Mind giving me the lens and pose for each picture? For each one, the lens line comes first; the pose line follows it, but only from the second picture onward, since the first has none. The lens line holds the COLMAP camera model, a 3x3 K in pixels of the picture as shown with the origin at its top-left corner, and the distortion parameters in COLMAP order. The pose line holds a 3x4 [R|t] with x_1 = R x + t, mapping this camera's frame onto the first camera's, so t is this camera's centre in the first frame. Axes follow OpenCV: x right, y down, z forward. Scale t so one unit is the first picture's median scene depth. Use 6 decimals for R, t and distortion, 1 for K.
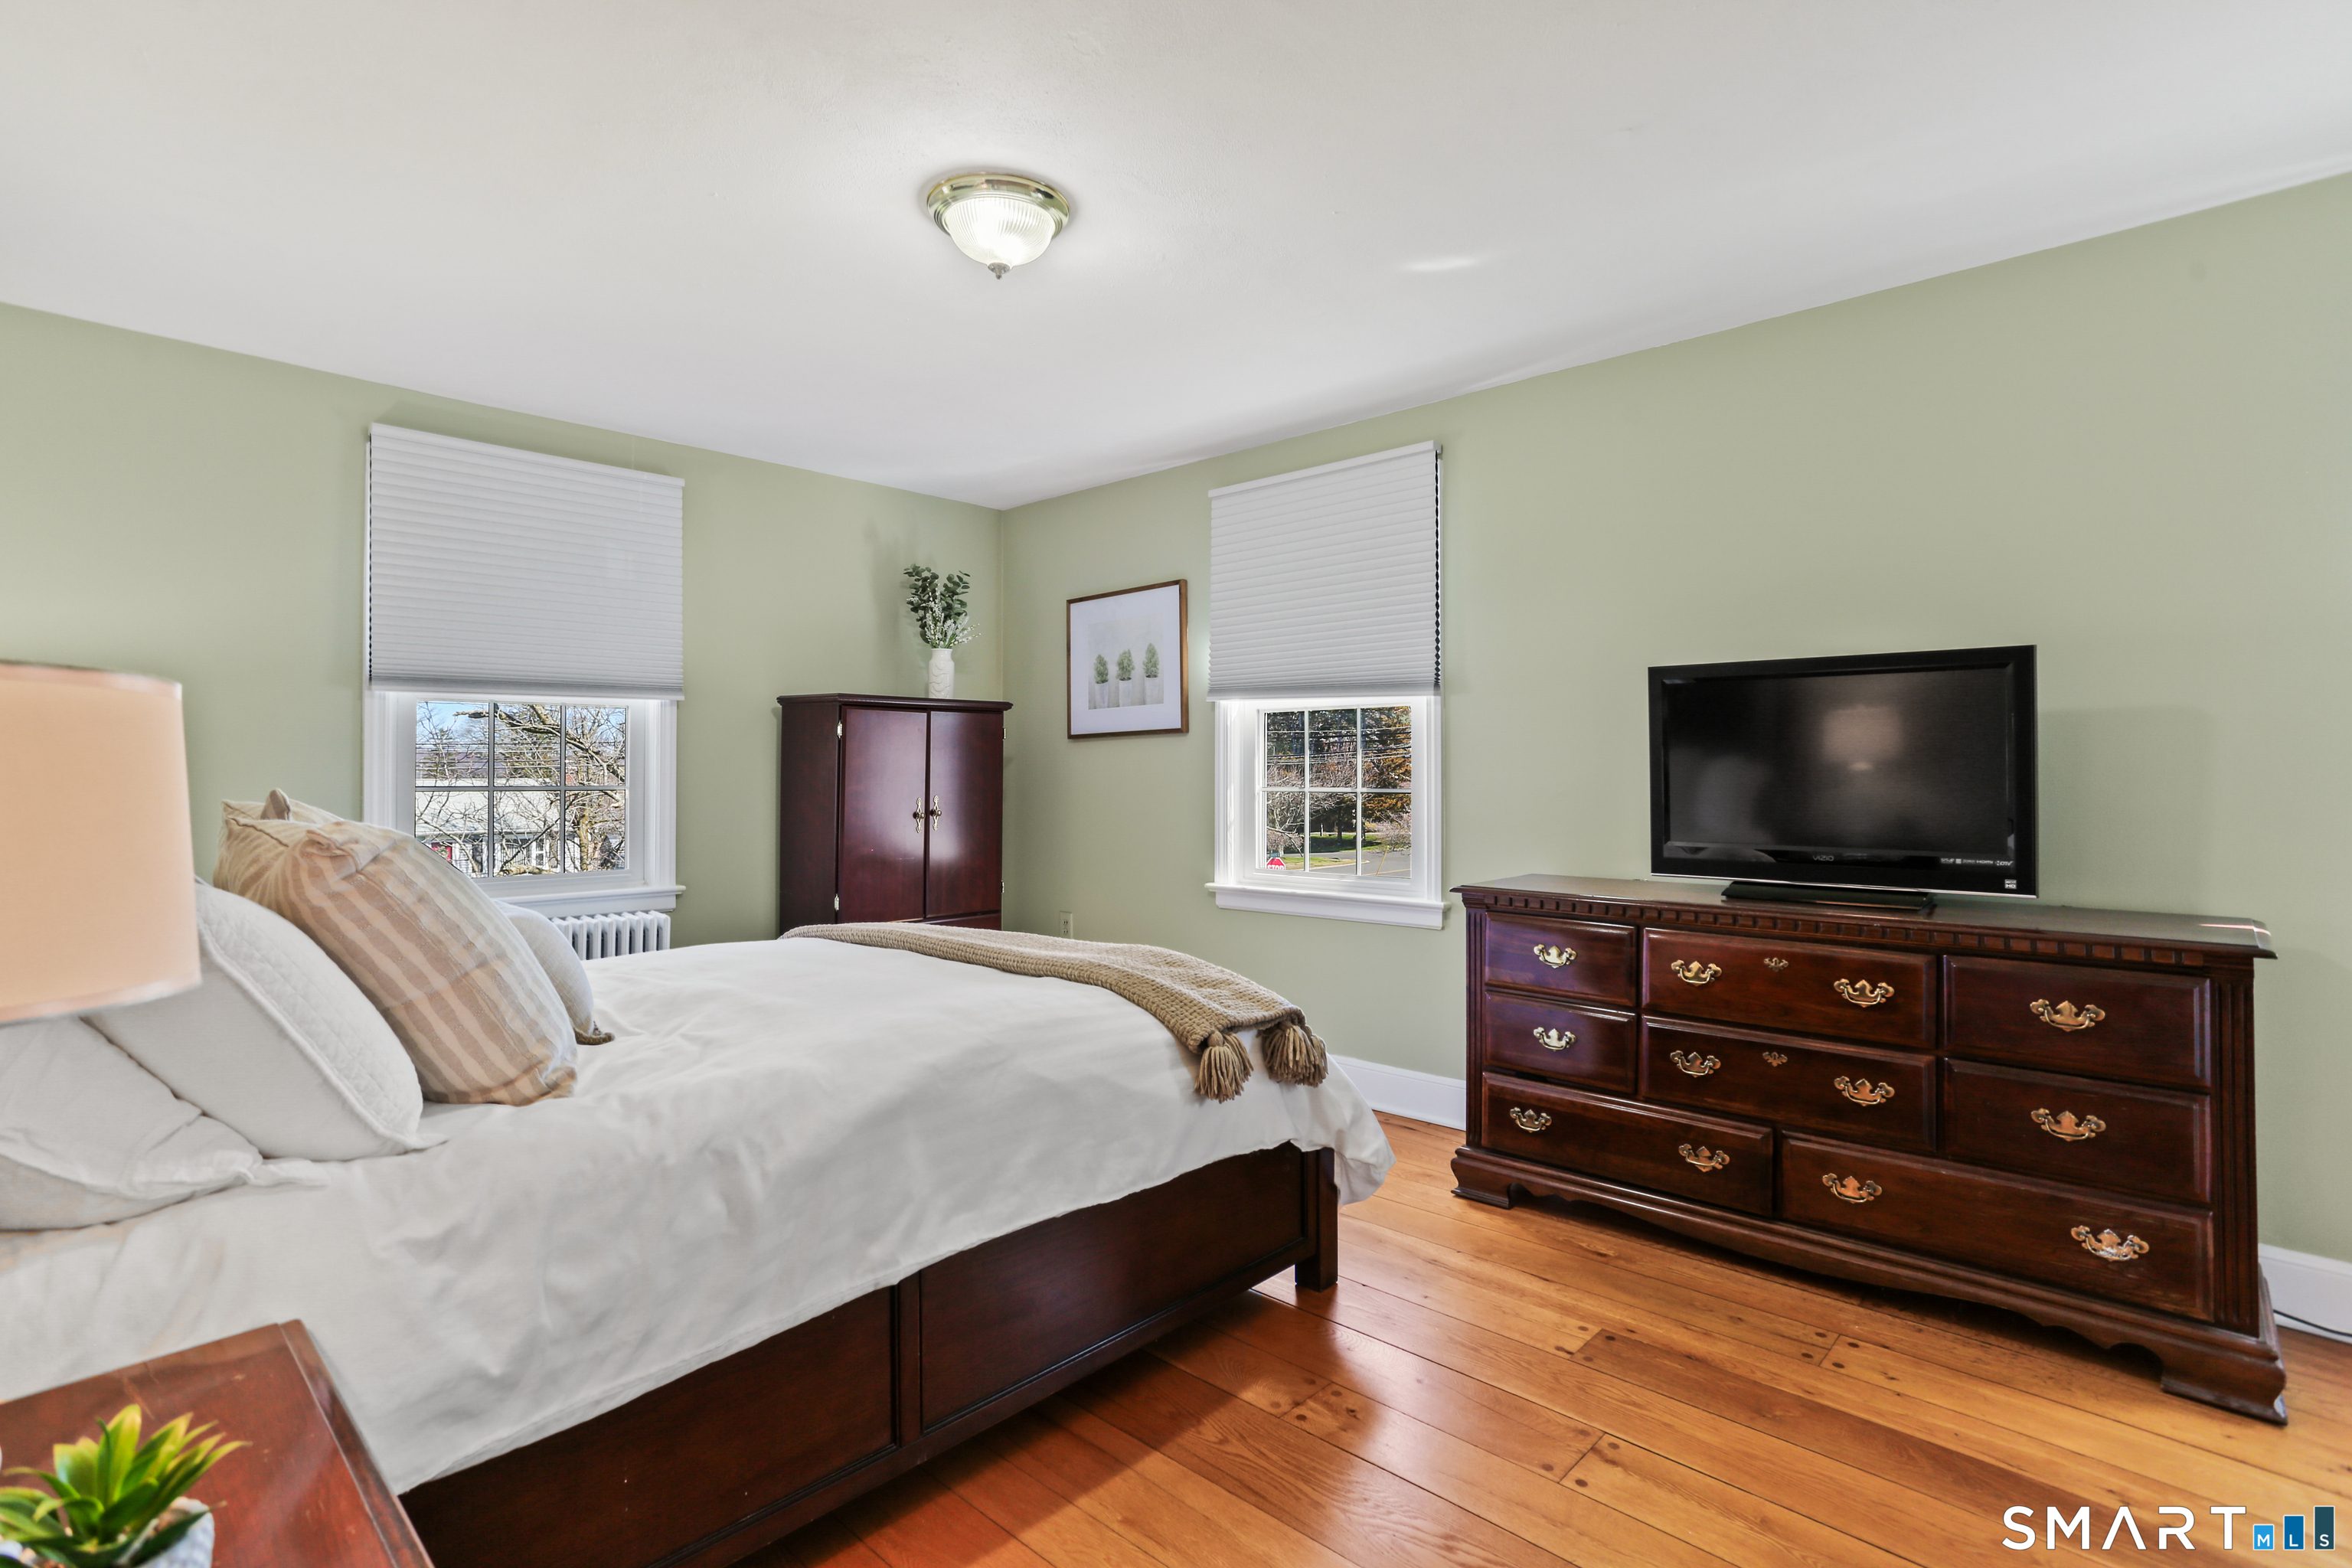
lens RADIAL K [[1131.5, 0, 1166.9], [0, 1131.5, 763.5], [0, 0, 1]] dist [-0.059195, 0.034834]
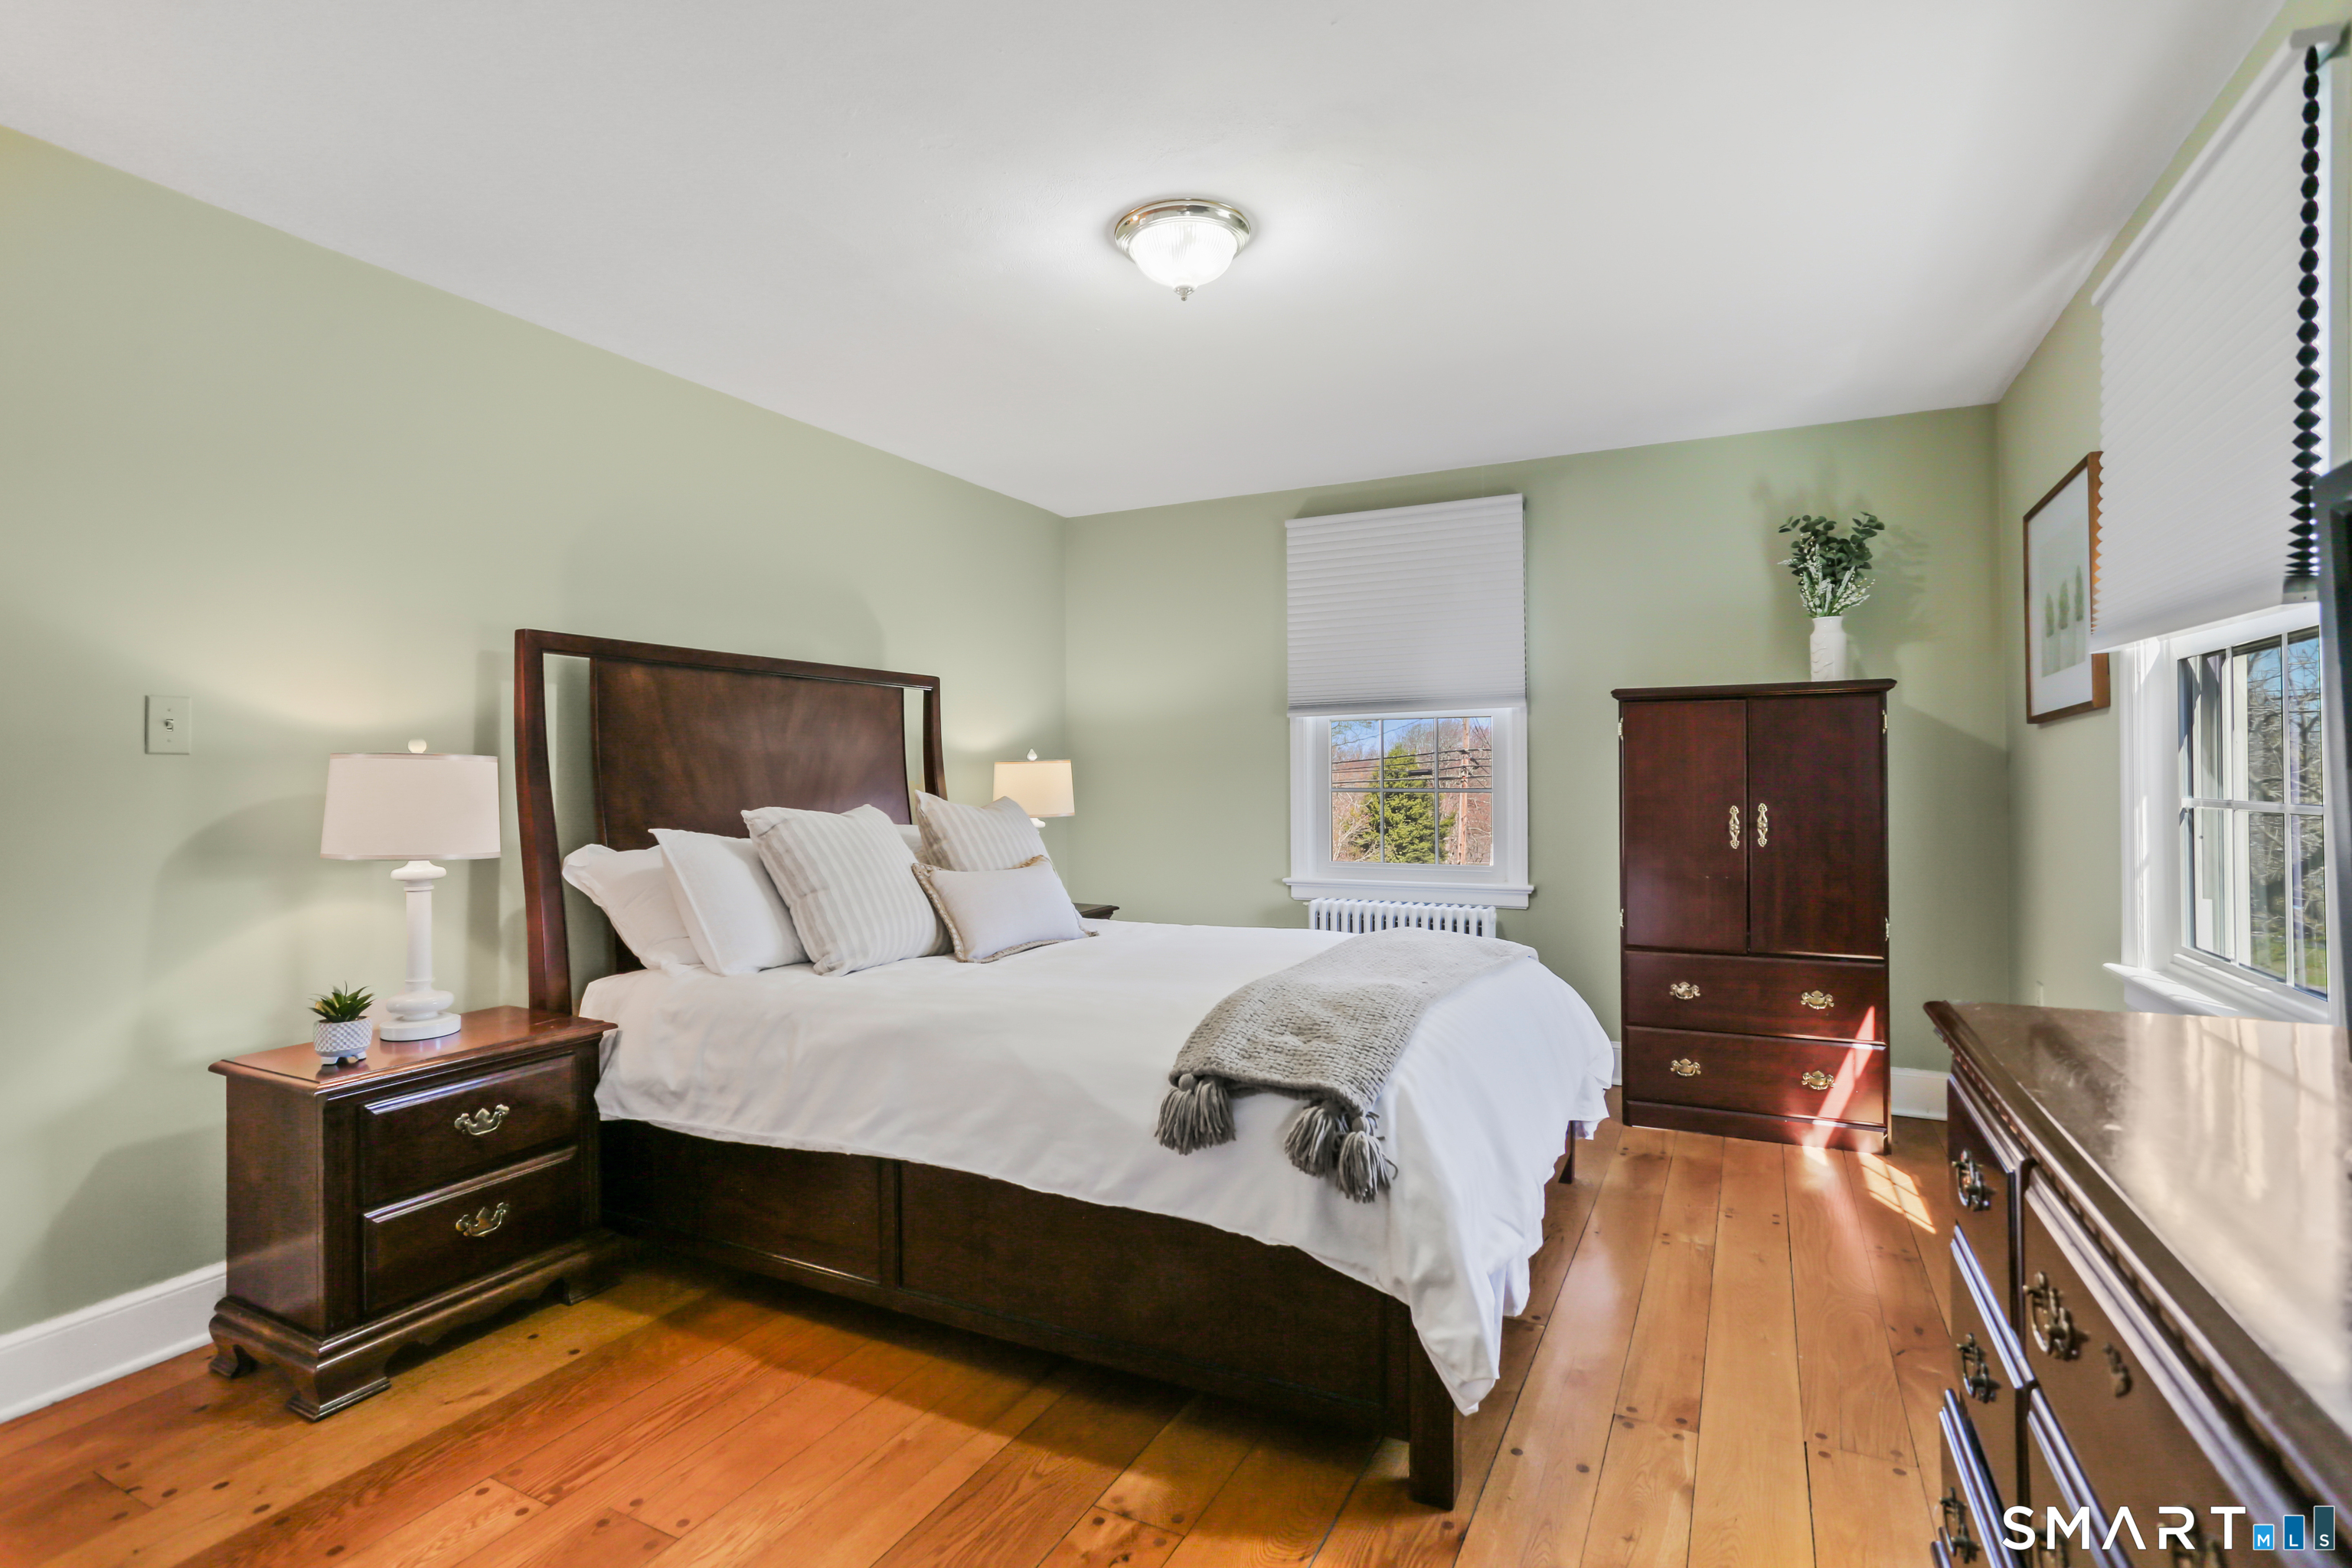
lens RADIAL K [[1131.5, 0, 1166.9], [0, 1131.5, 763.5], [0, 0, 1]] dist [-0.059195, 0.034834]
pose [[0.282520, -0.014090, -0.959158, 0.874303], [0.013577, 0.999851, -0.010689, 0.003886], [0.959165, -0.010003, 0.282669, 0.725493]]
